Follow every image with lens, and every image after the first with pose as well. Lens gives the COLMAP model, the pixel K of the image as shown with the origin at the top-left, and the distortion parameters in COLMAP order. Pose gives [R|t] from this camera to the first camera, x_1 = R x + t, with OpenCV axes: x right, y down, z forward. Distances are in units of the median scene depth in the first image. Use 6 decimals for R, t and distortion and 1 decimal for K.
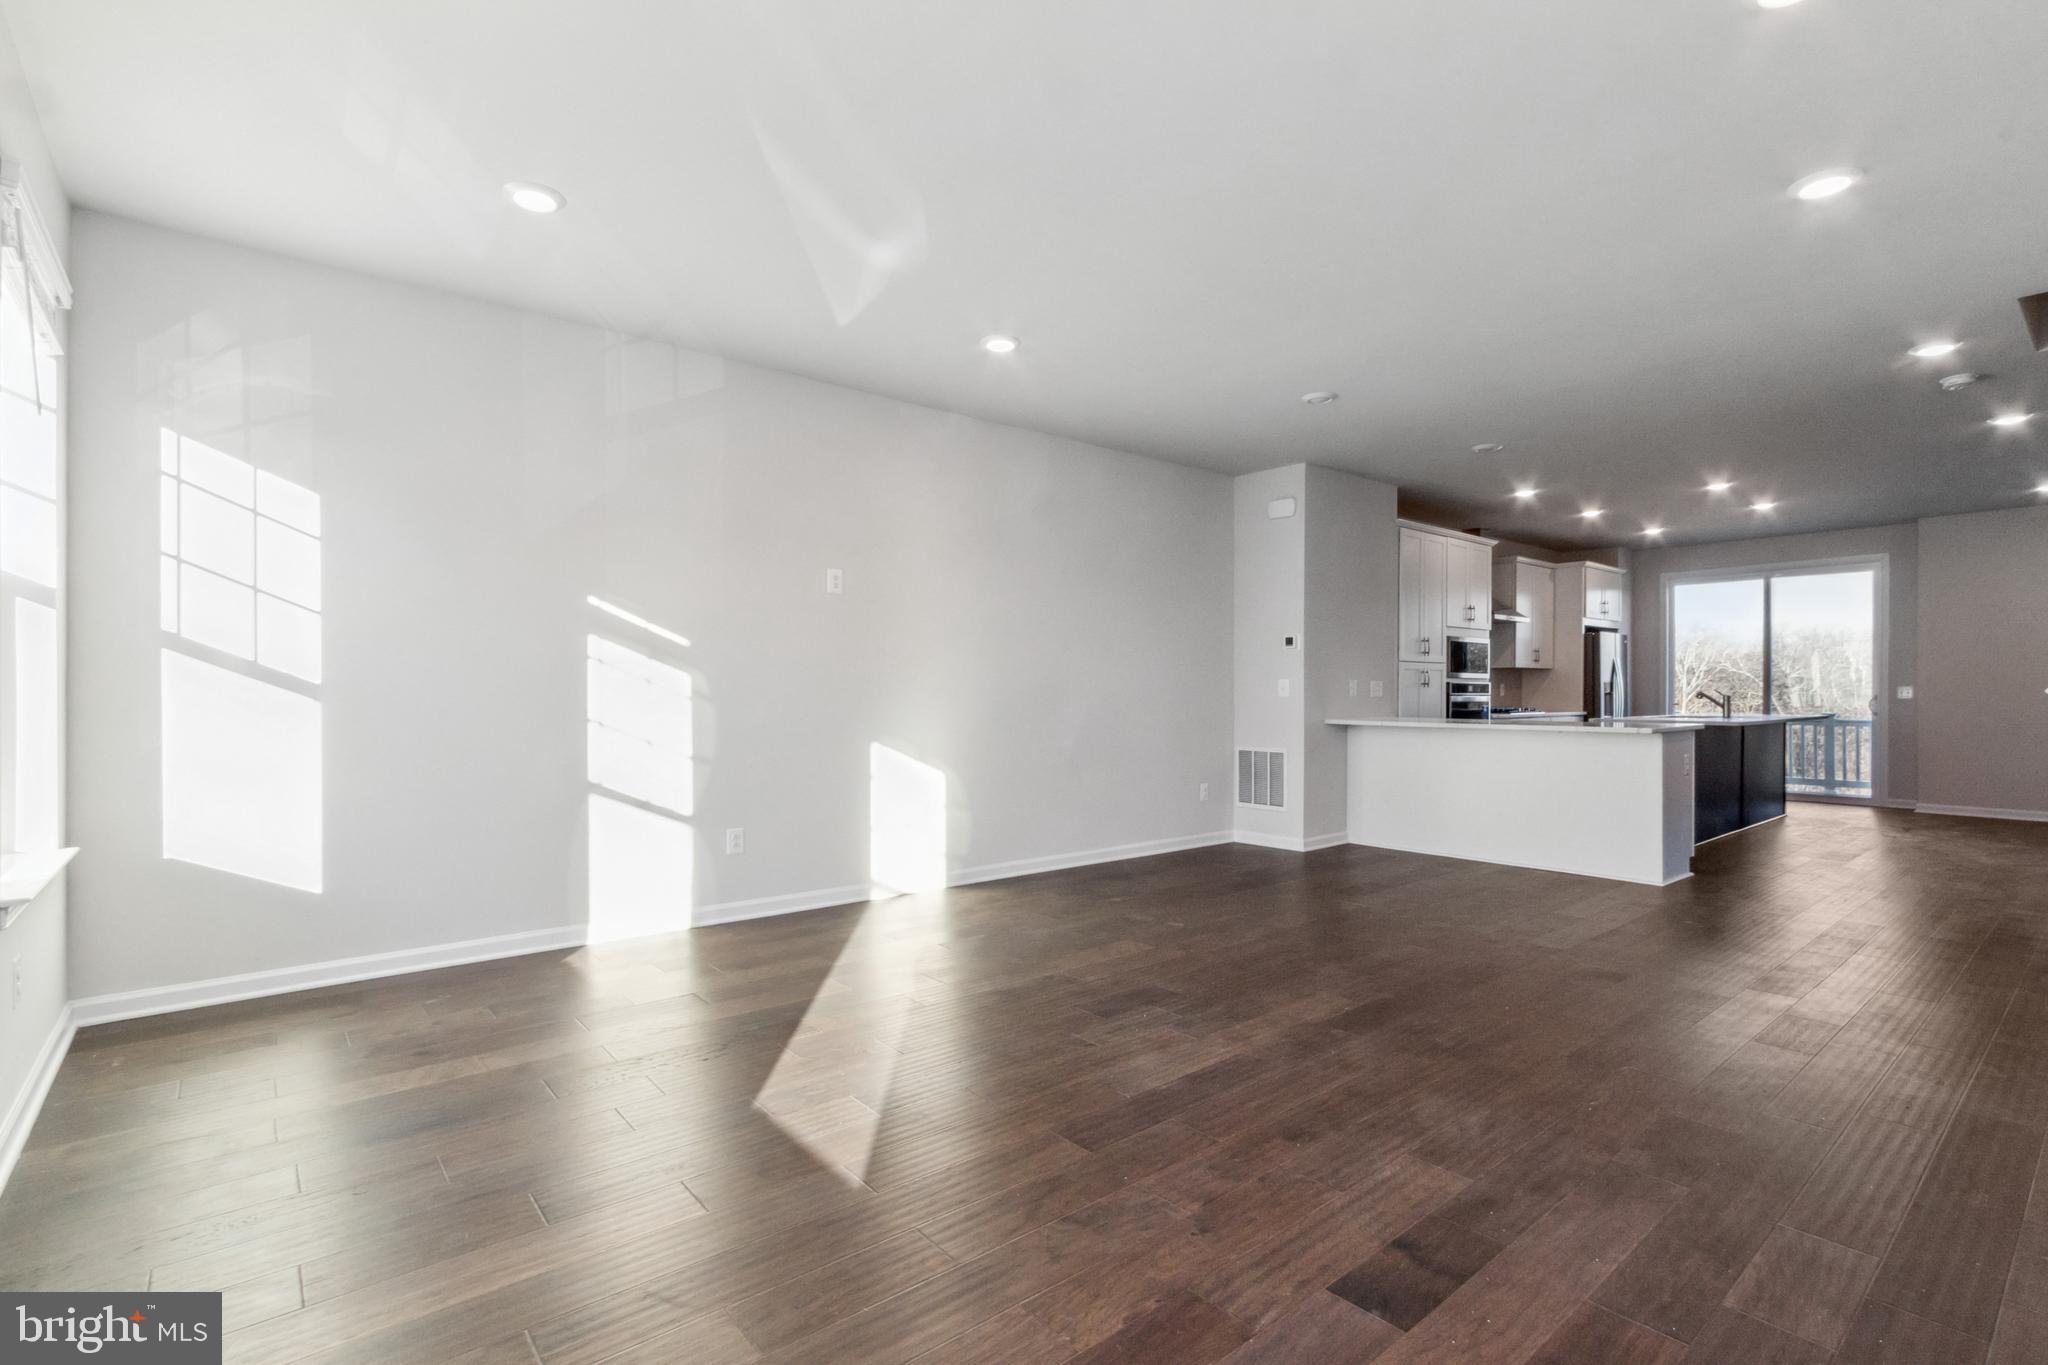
lens RADIAL K [[943.7, 0, 1021.3], [0, 943.7, 705.2], [0, 0, 1]] dist [-0.000360, 0.000262]
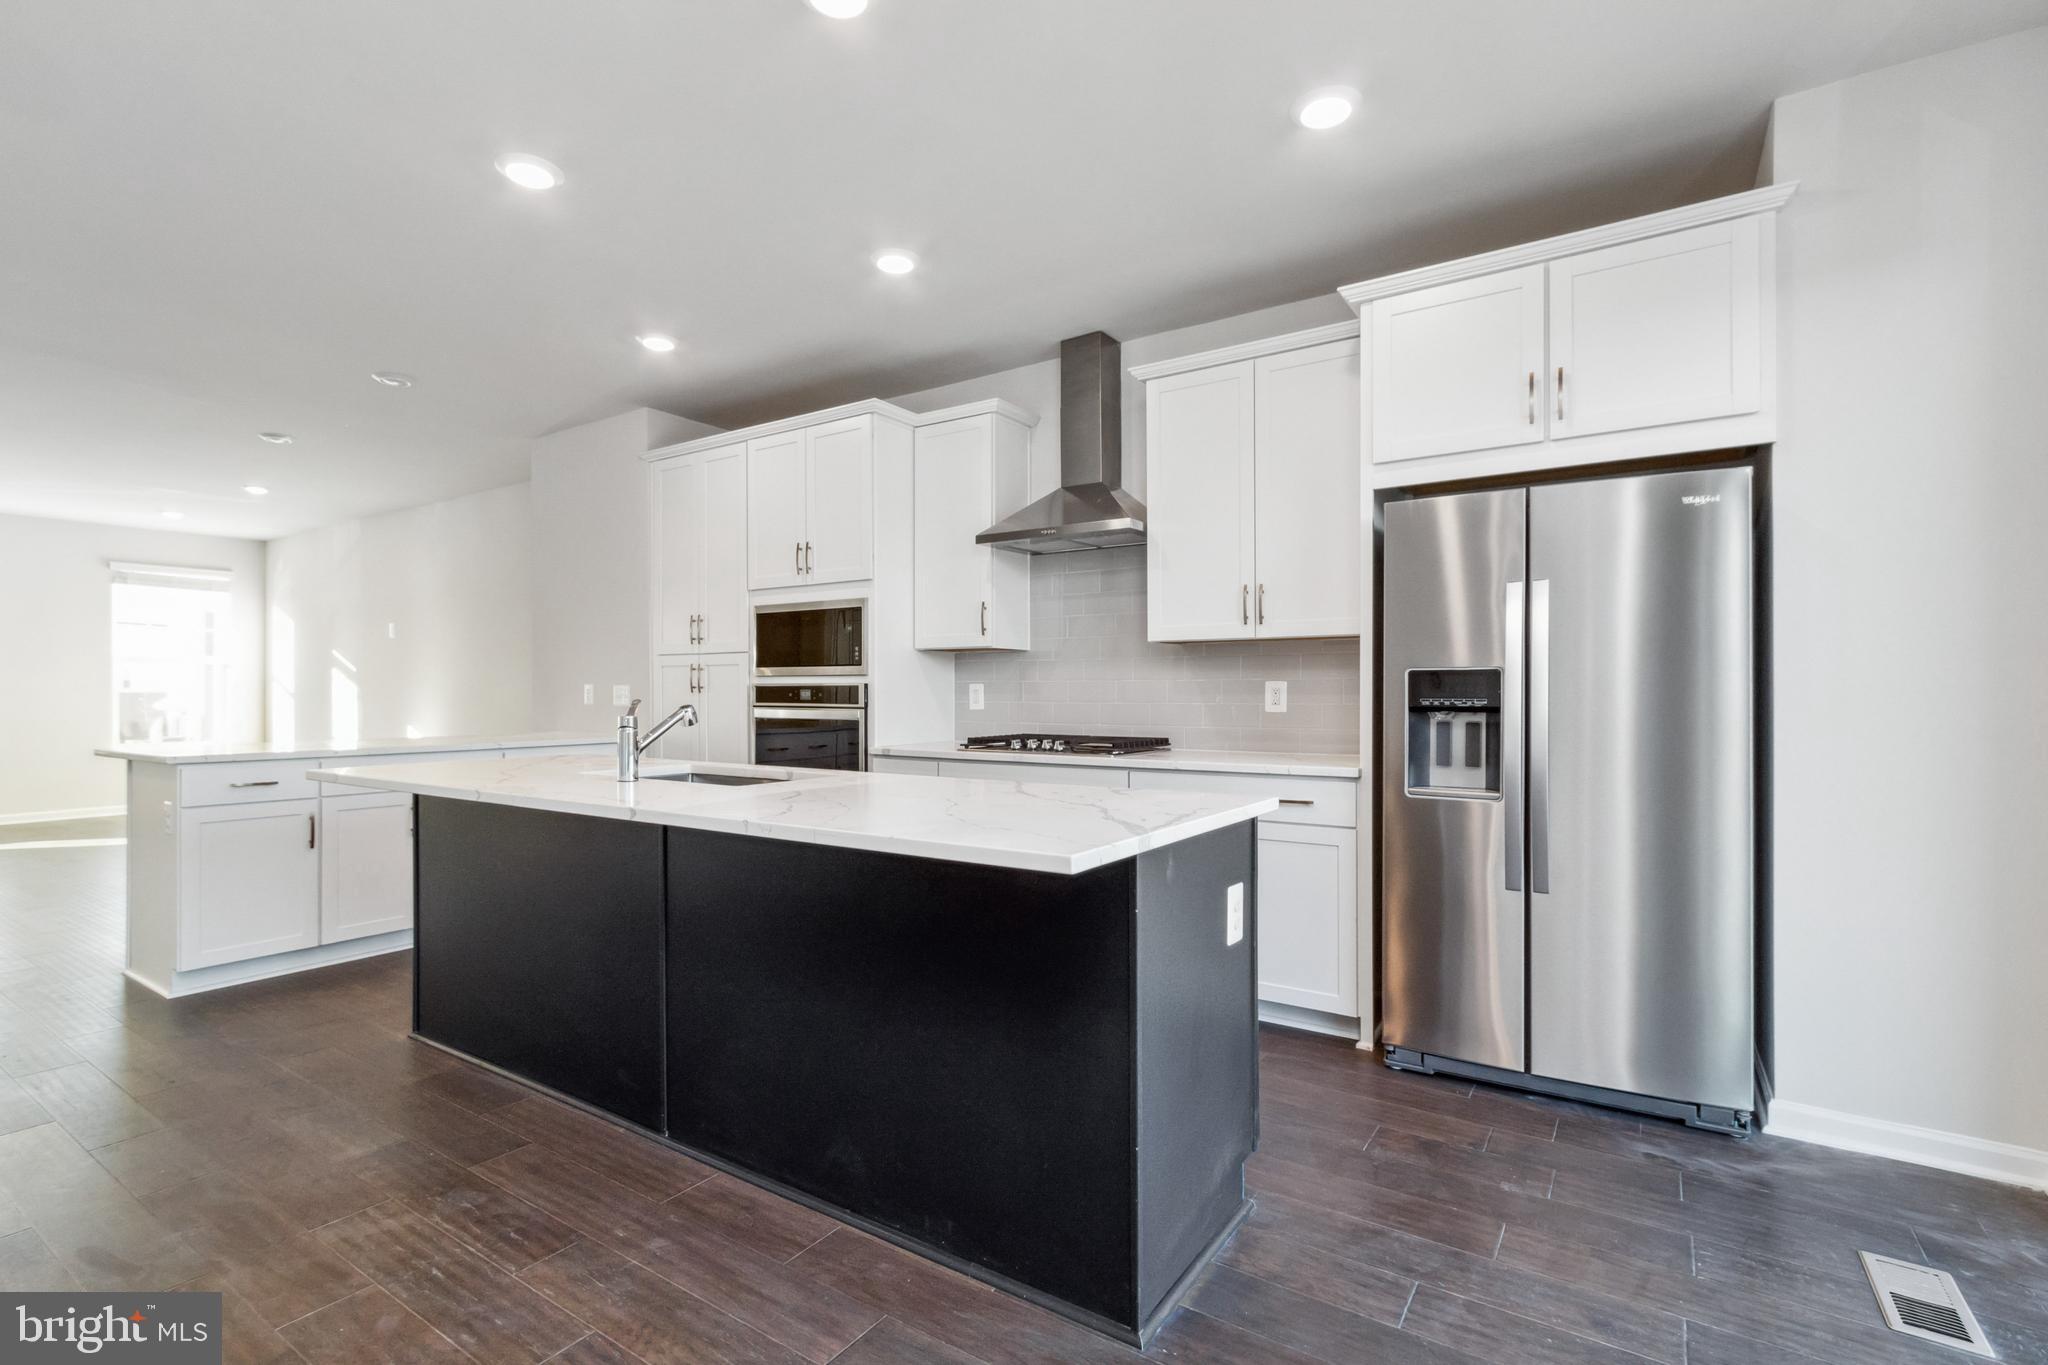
lens RADIAL K [[951.0, 0, 1004.1], [0, 951.0, 693.5], [0, 0, 1]] dist [0.000713, 0.000632]
pose [[0.275904, 0.004302, -0.961176, 1.069584], [-0.011352, 0.999935, 0.001217, -0.020736], [0.961118, 0.010576, 0.275935, 0.986117]]
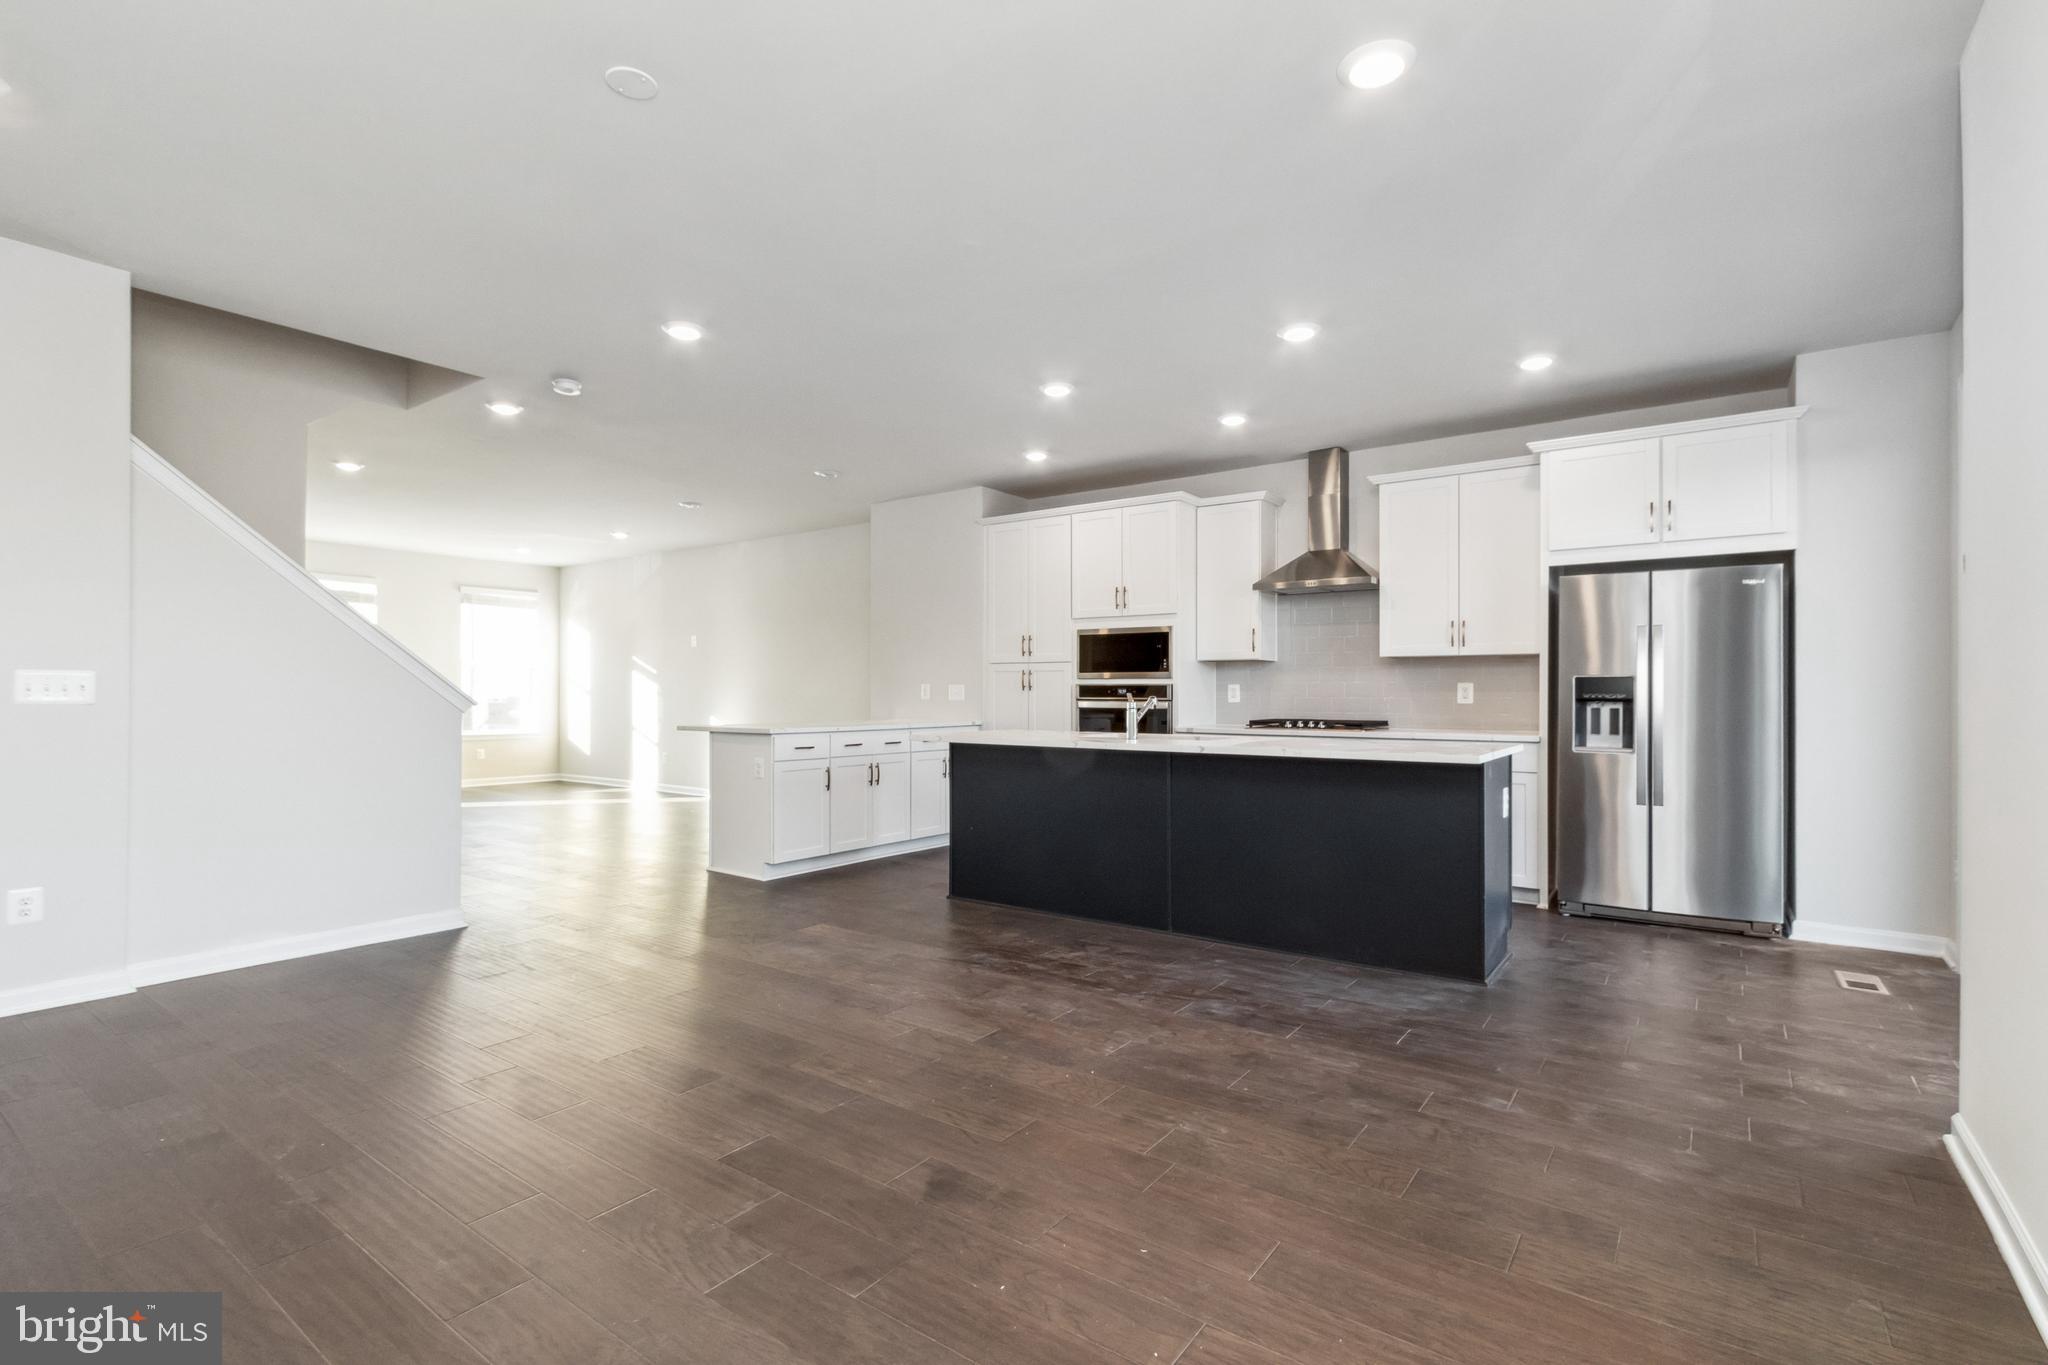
lens RADIAL K [[955.1, 0, 1002.2], [0, 955.1, 692.0], [0, 0, 1]] dist [-0.000191, 0.000440]
pose [[0.235091, 0.003750, -0.971966, 1.274898], [-0.013575, 0.999908, 0.000574, -0.016586], [0.971879, 0.013060, 0.235120, 0.730366]]
